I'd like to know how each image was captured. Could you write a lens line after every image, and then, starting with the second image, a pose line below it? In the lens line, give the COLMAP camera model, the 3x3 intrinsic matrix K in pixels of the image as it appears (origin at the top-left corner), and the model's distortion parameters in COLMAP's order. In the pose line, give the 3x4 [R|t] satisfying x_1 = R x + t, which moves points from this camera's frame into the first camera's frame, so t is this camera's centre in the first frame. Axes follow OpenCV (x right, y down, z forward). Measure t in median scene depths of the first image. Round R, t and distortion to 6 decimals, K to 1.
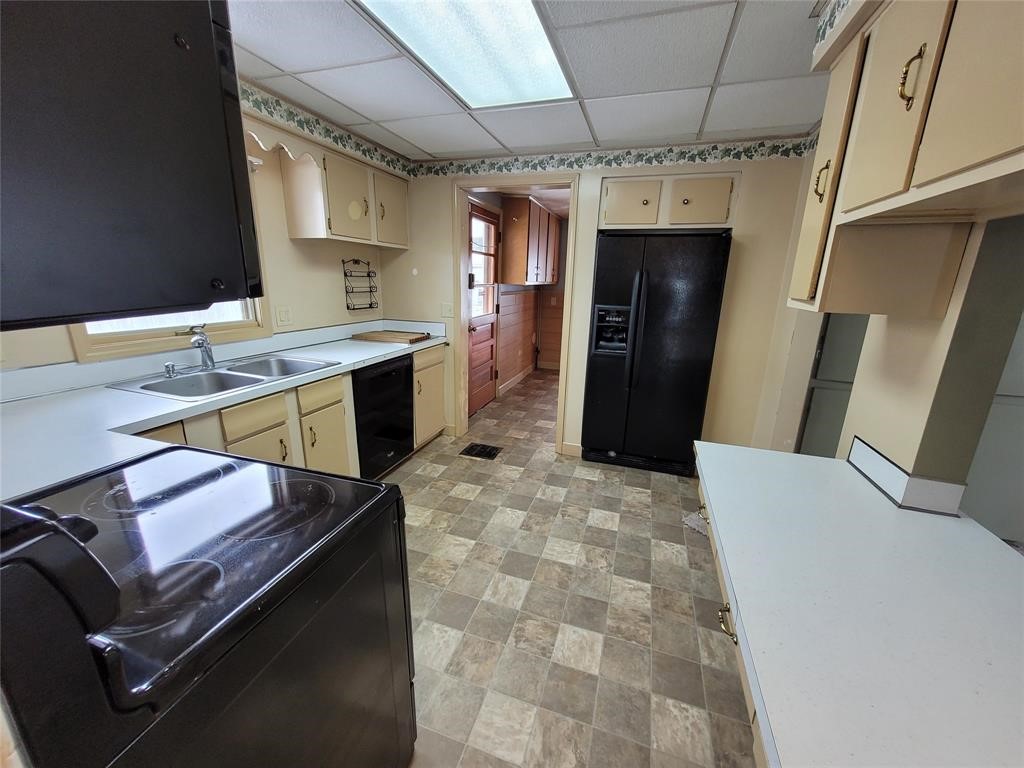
lens RADIAL K [[403.1, 0, 512.0], [0, 403.1, 384.0], [0, 0, 1]] dist [-0.000301, -0.000089]
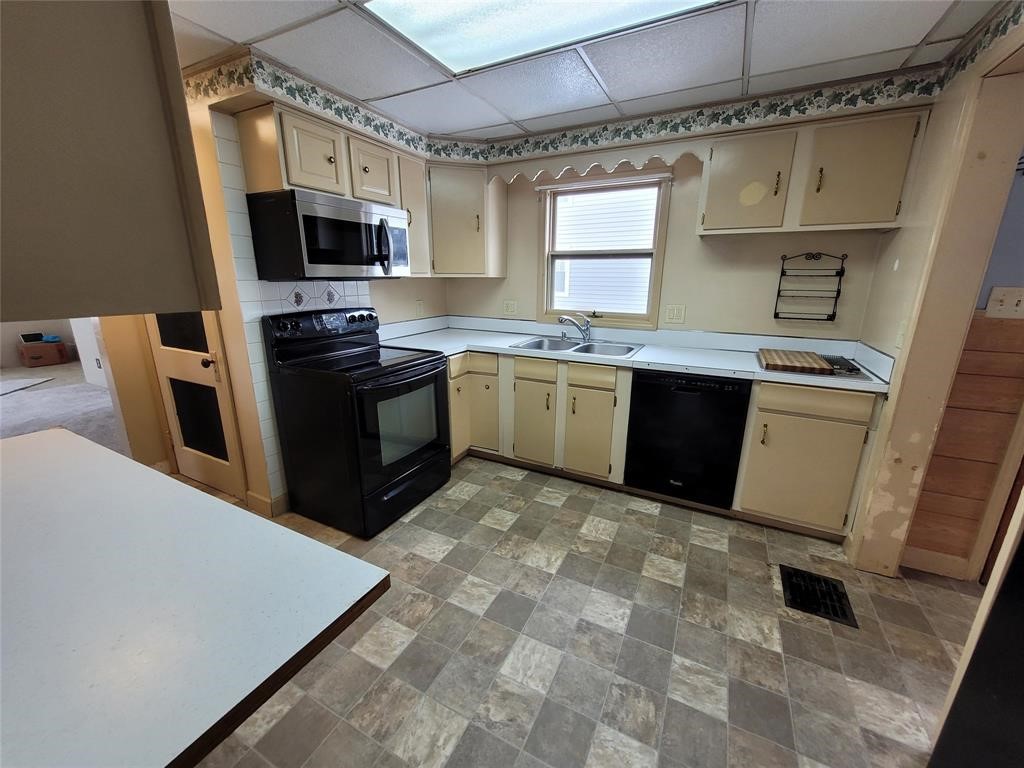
lens RADIAL K [[403.0, 0, 511.5], [0, 403.0, 381.9], [0, 0, 1]] dist [0.001397, 0.000093]
pose [[-0.159722, 0.223043, -0.961634, 0.677786], [-0.260242, 0.930166, 0.258969, -0.198469], [0.952241, 0.291621, -0.090522, 0.883698]]
